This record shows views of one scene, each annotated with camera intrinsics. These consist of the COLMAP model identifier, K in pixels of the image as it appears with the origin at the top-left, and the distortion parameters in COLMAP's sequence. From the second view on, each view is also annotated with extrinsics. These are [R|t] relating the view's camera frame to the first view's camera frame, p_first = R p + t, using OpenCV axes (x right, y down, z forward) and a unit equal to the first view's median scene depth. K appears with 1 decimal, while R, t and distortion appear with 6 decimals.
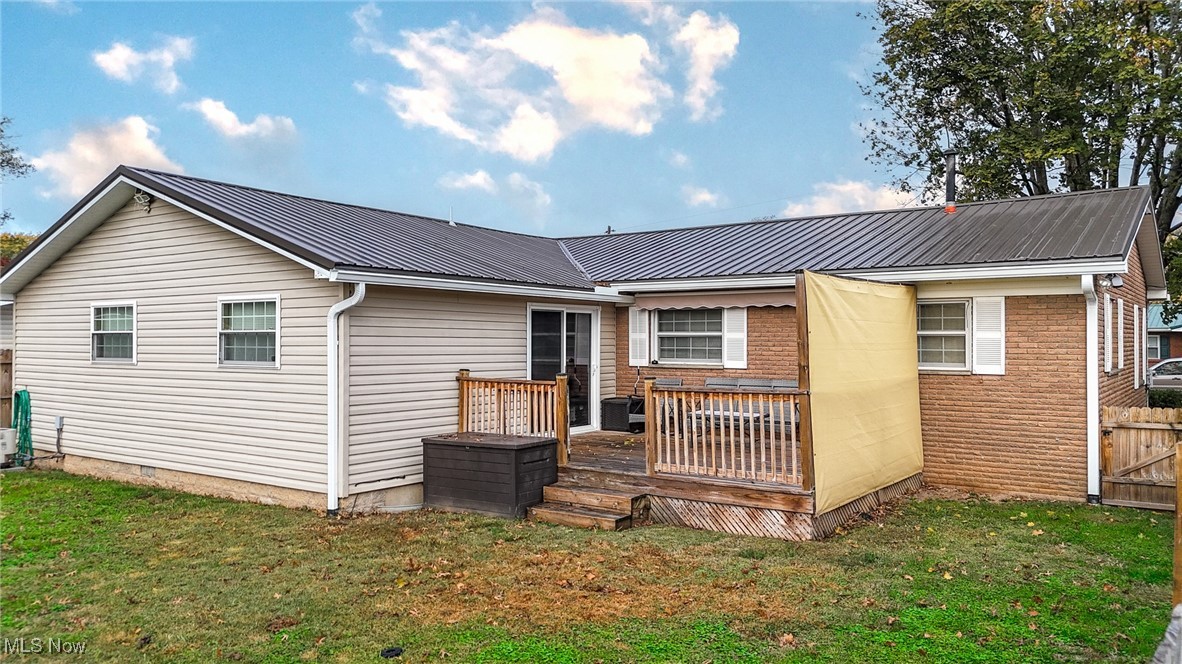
lens RADIAL K [[875.8, 0, 588.9], [0, 875.8, 334.1], [0, 0, 1]] dist [0.065996, -0.050871]
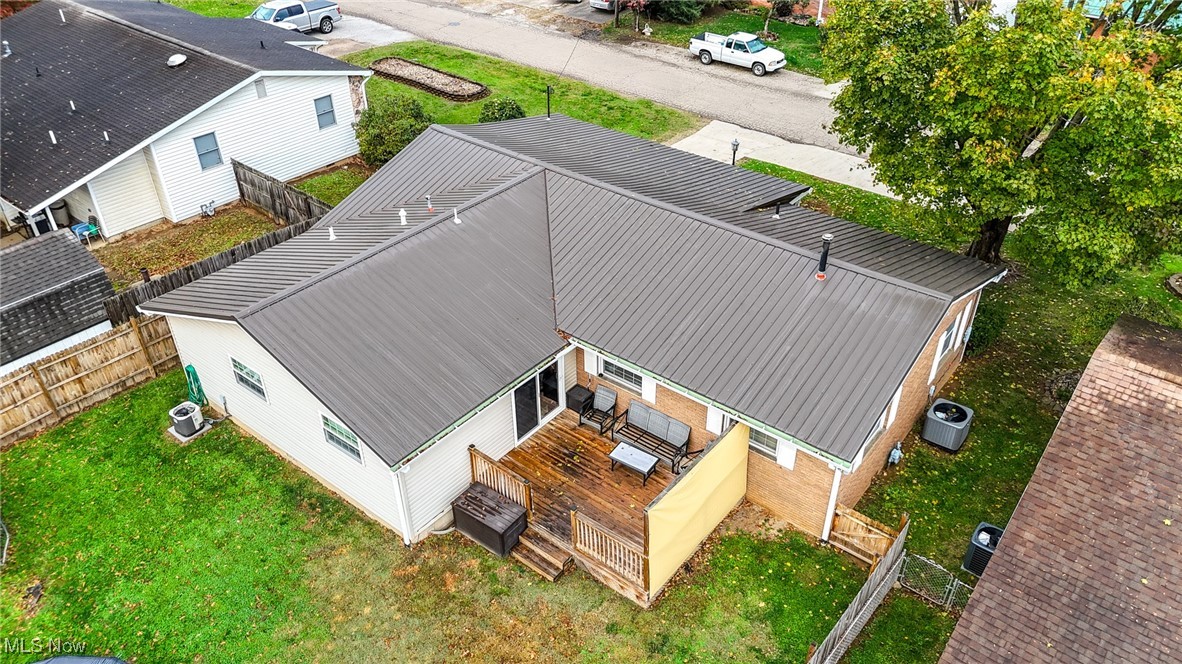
lens RADIAL K [[875.8, 0, 590.3], [0, 875.8, 328.6], [0, 0, 1]] dist [0.065996, -0.050871]
pose [[0.998654, 0.020663, -0.047568, 0.156239], [0.011115, 0.810616, 0.585472, -1.116314], [0.050657, -0.585213, 0.809296, -0.201334]]
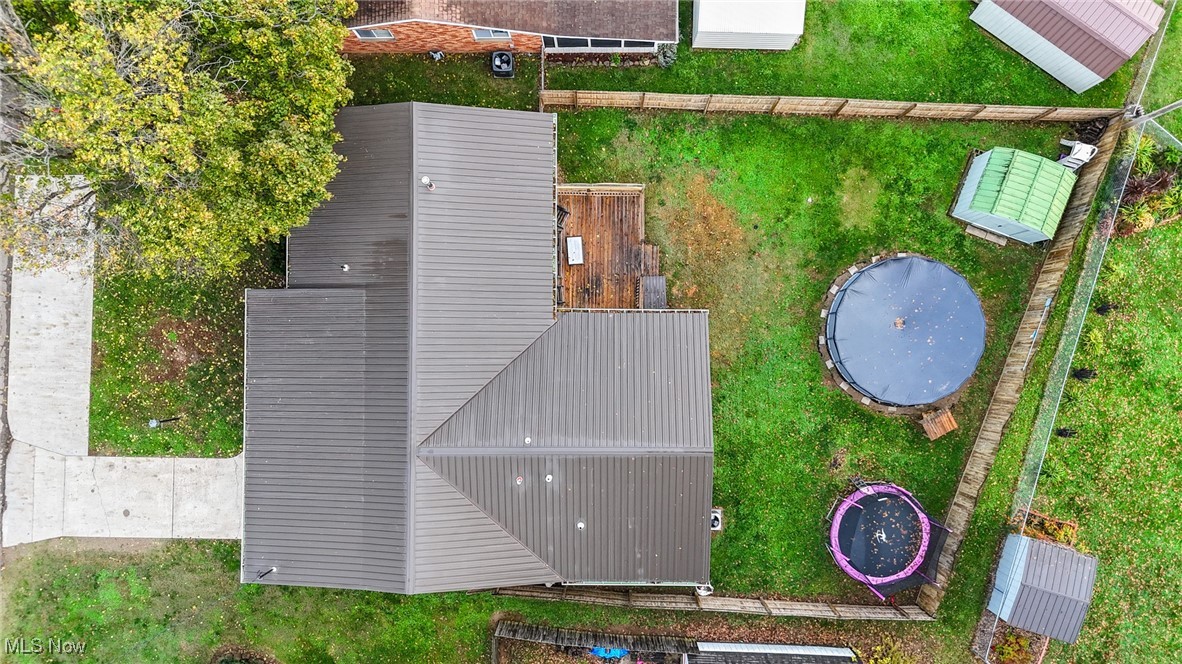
lens RADIAL K [[875.8, 0, 591.8], [0, 875.8, 327.8], [0, 0, 1]] dist [0.065996, -0.050871]
pose [[-0.580174, -0.814004, 0.028209, -0.149920], [-0.010366, 0.042011, 0.999063, -2.710704], [-0.814426, 0.579338, -0.032811, 1.242387]]
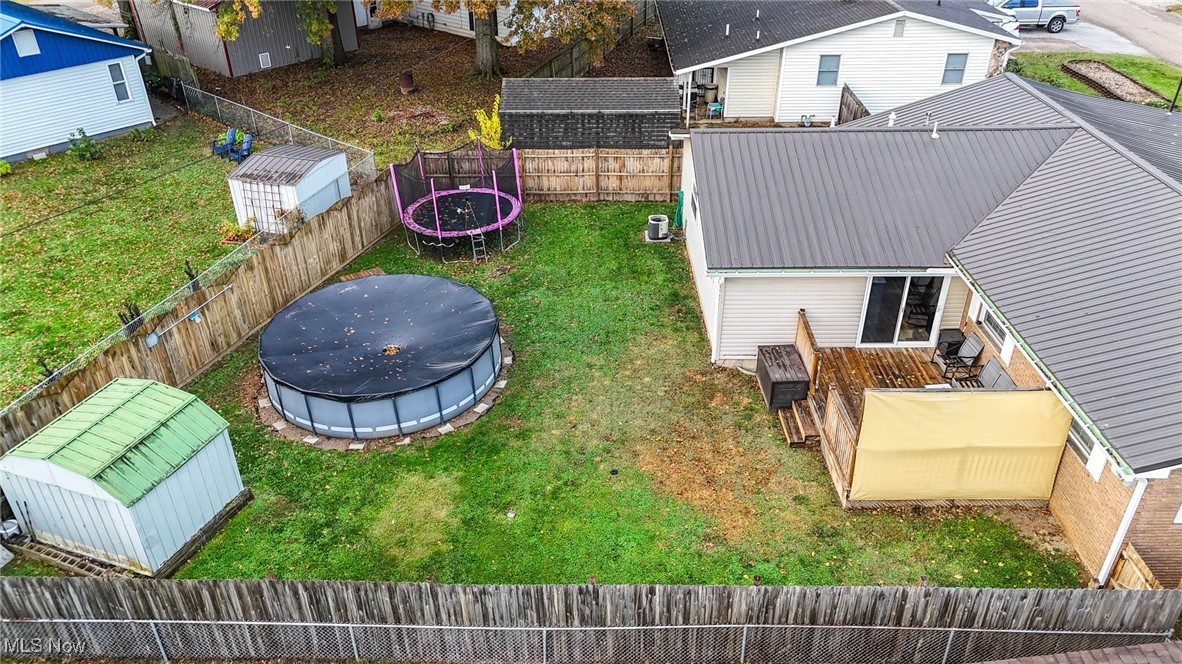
lens RADIAL K [[875.8, 0, 583.3], [0, 875.8, 329.9], [0, 0, 1]] dist [0.065996, -0.050871]
pose [[0.588777, 0.416783, -0.692556, 0.828678], [0.025902, 0.846642, 0.531533, -0.866722], [0.807881, -0.330893, 0.487687, -0.210545]]
